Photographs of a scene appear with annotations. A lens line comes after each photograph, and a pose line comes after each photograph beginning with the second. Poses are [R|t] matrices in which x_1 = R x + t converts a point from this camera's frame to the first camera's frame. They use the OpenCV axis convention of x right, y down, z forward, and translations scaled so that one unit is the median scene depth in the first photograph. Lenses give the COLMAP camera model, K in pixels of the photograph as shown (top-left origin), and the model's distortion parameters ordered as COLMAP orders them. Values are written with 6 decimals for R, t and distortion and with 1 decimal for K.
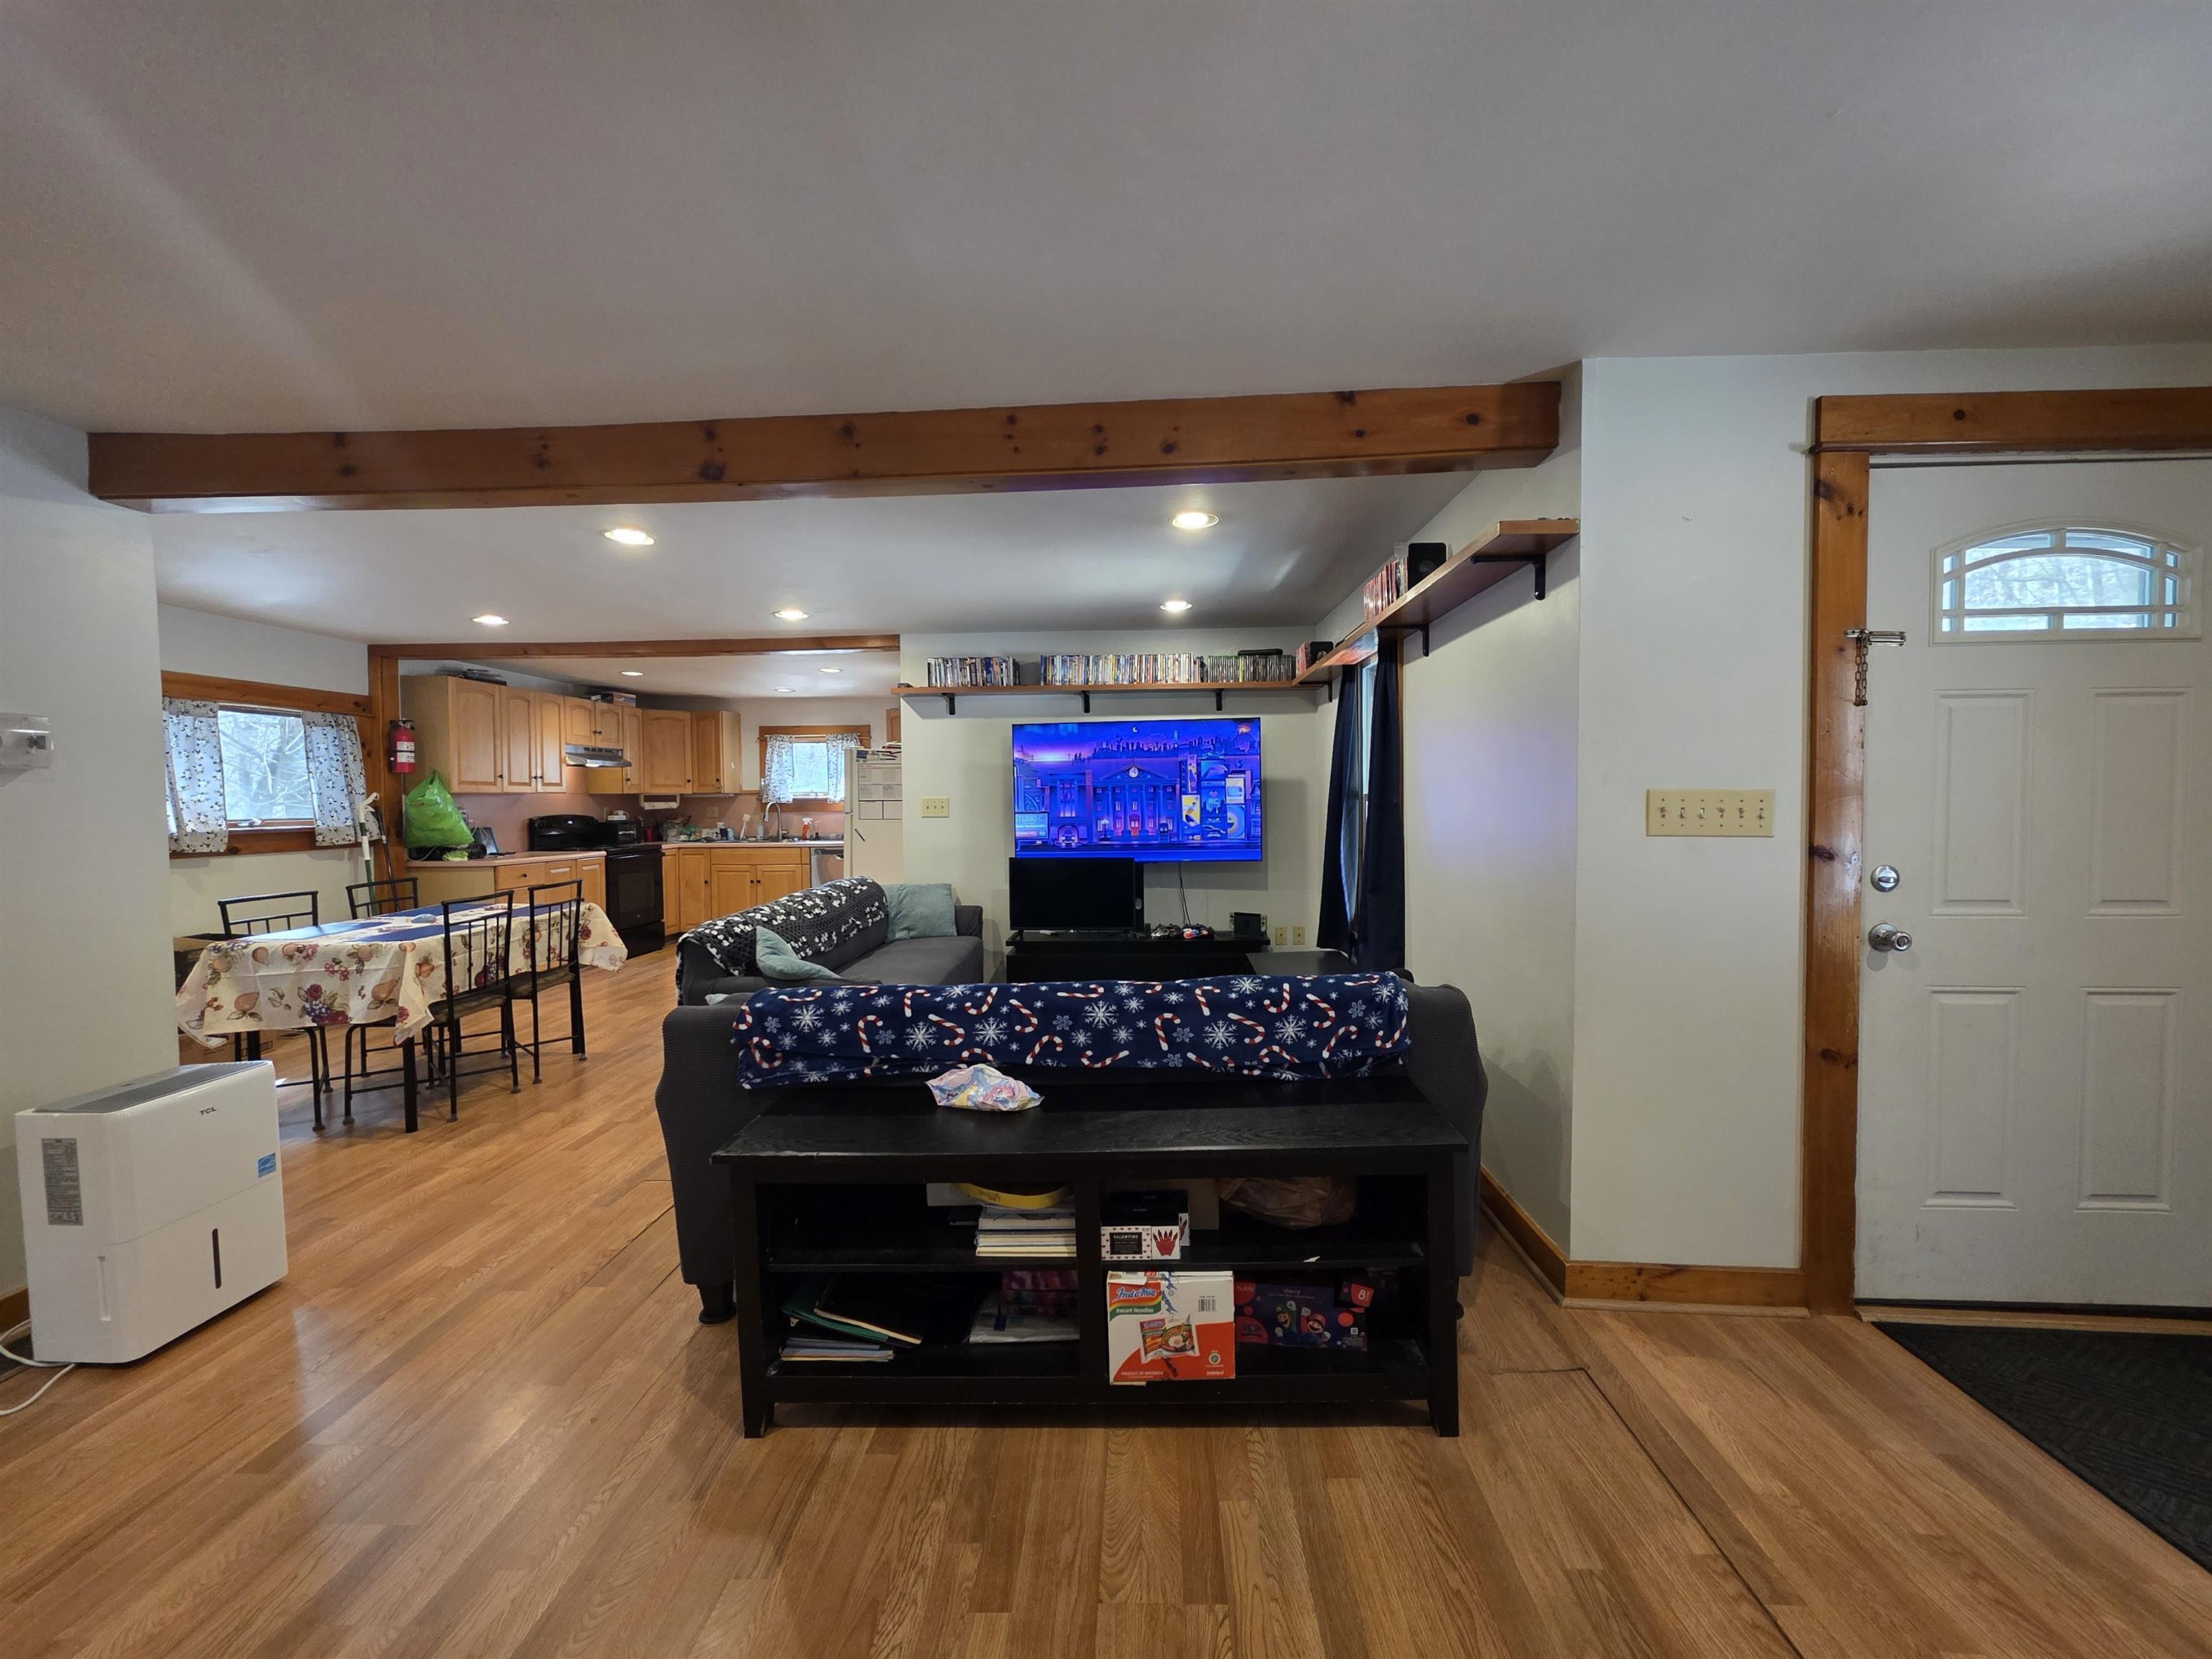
lens RADIAL K [[879.2, 0, 1117.9], [0, 879.2, 828.1], [0, 0, 1]] dist [0.000997, 0.000664]
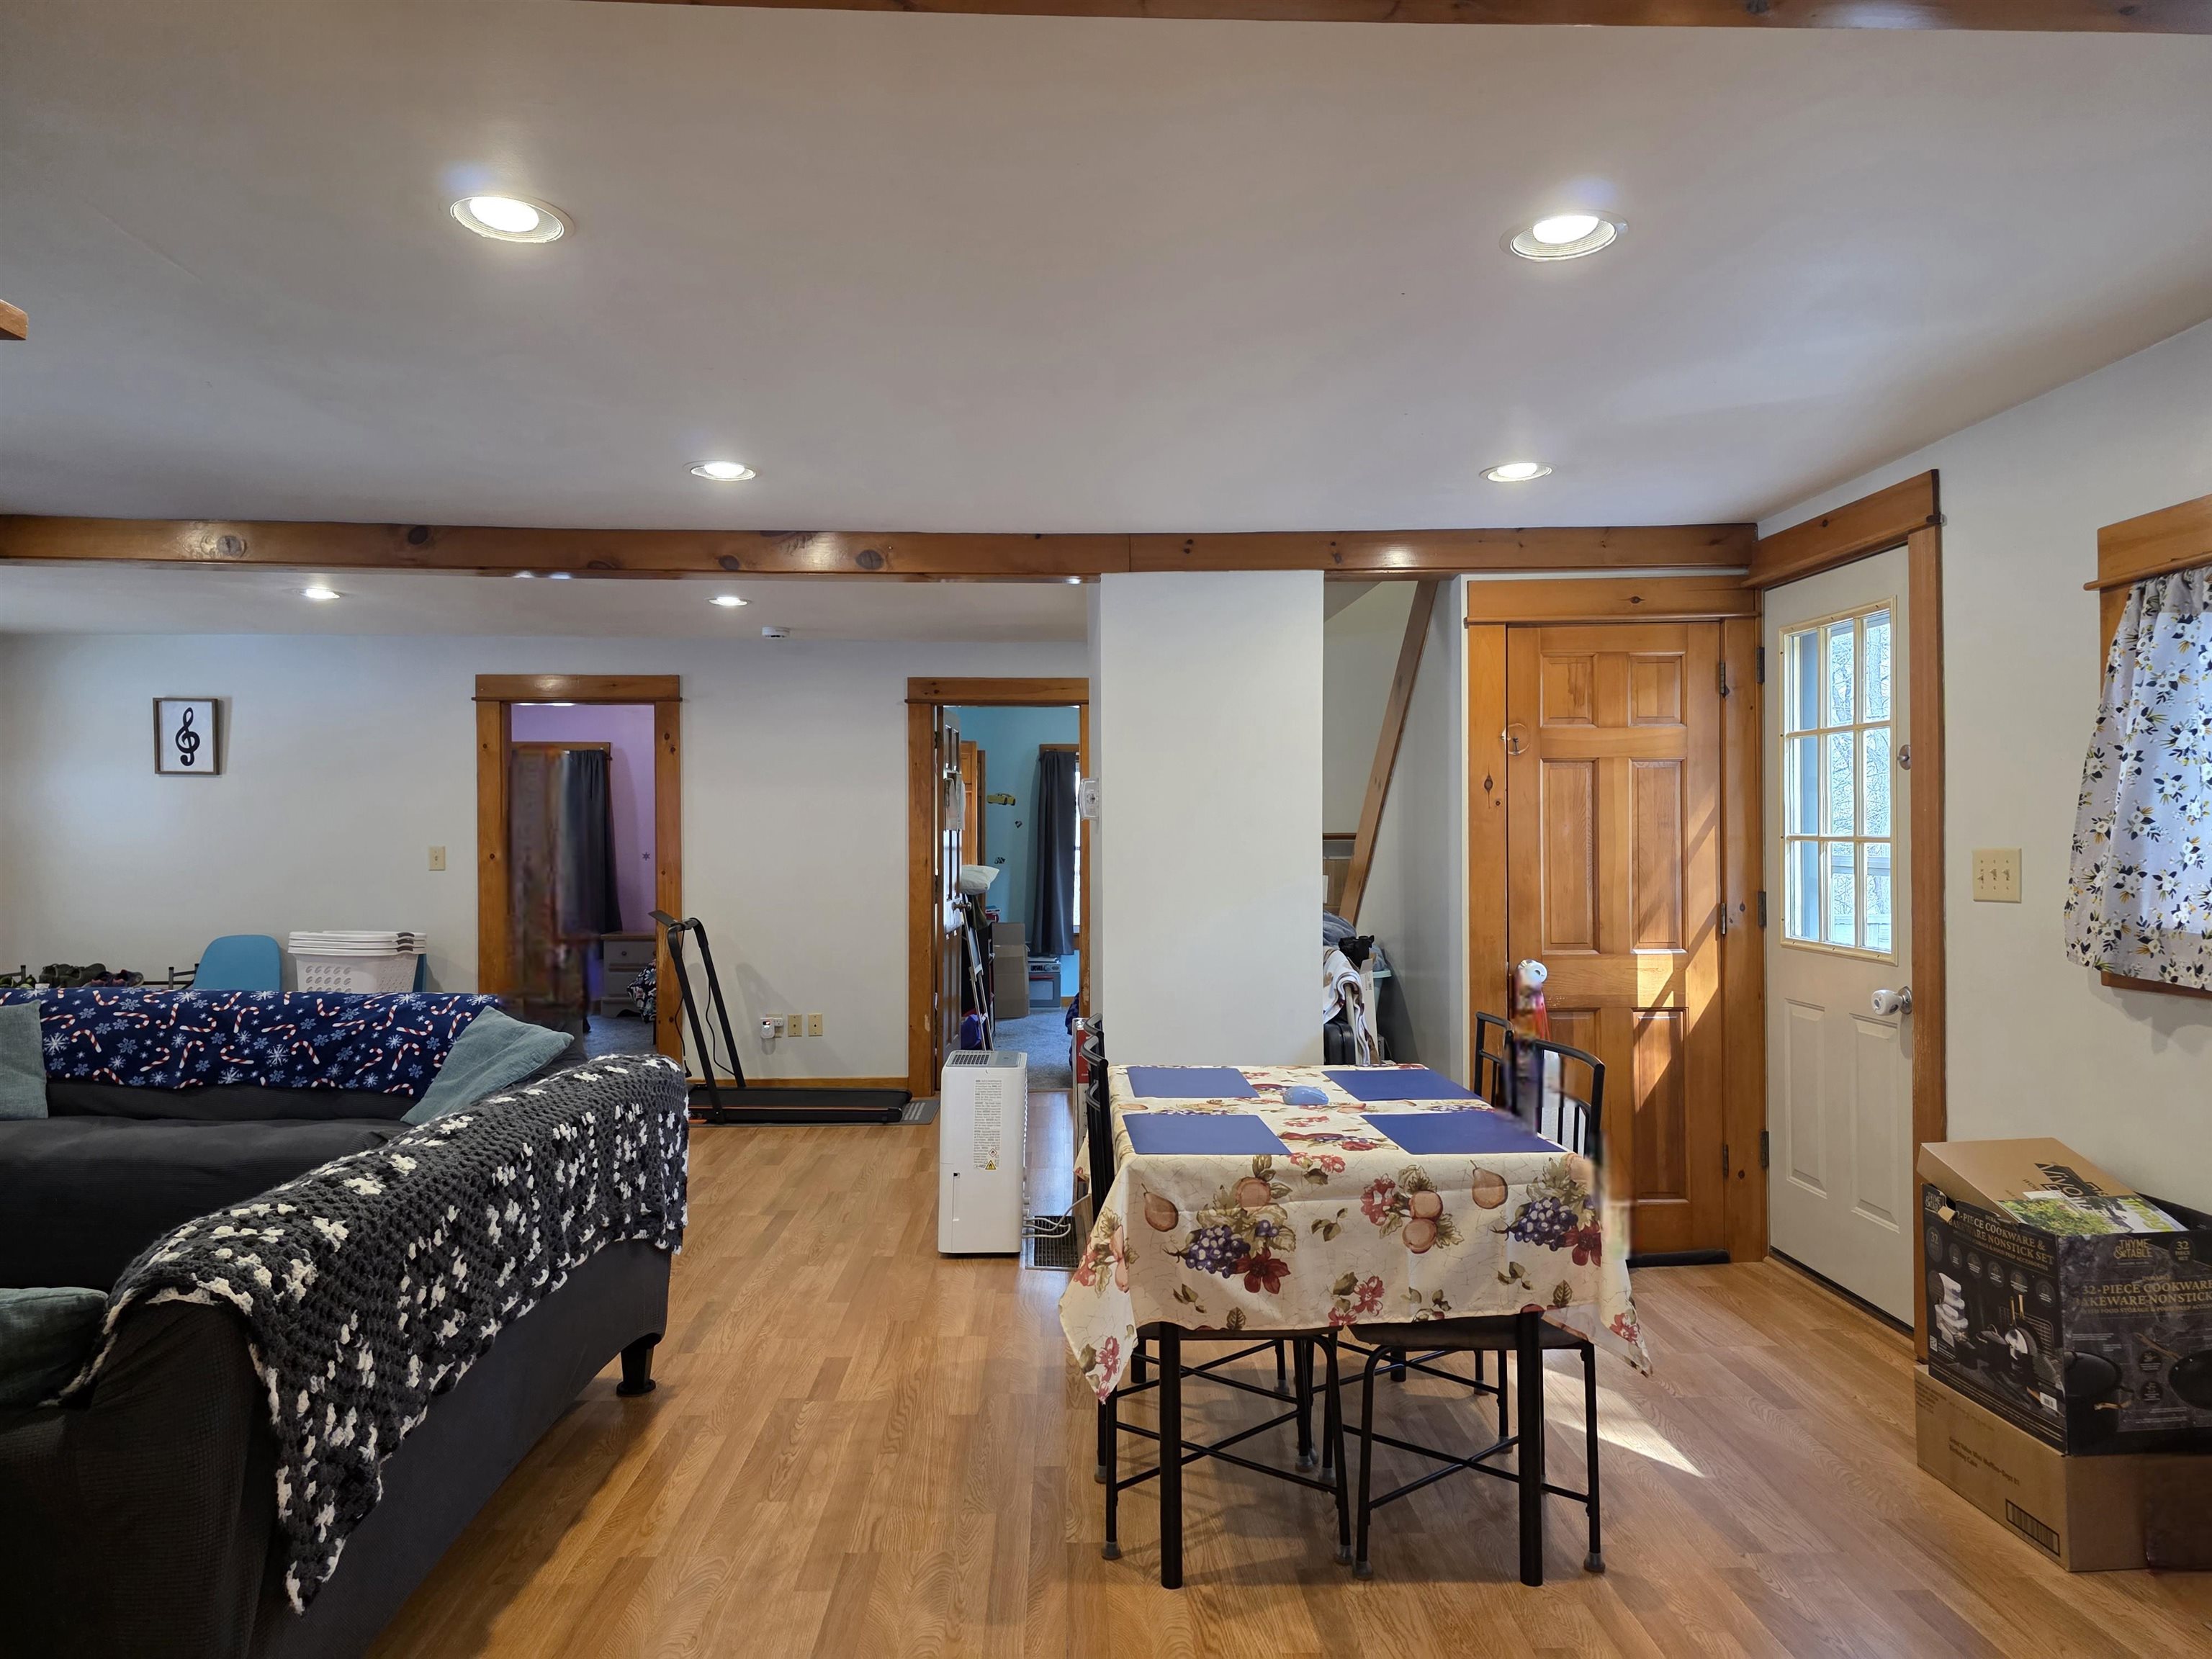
lens RADIAL K [[1482.8, 0, 1114.5], [0, 1482.8, 831.8], [0, 0, 1]] dist [0.066491, -0.059375]
pose [[-0.997545, 0.006710, -0.069708, -0.683292], [0.004351, 0.999415, 0.033932, -0.072224], [0.069895, 0.033546, -0.996990, 1.939657]]
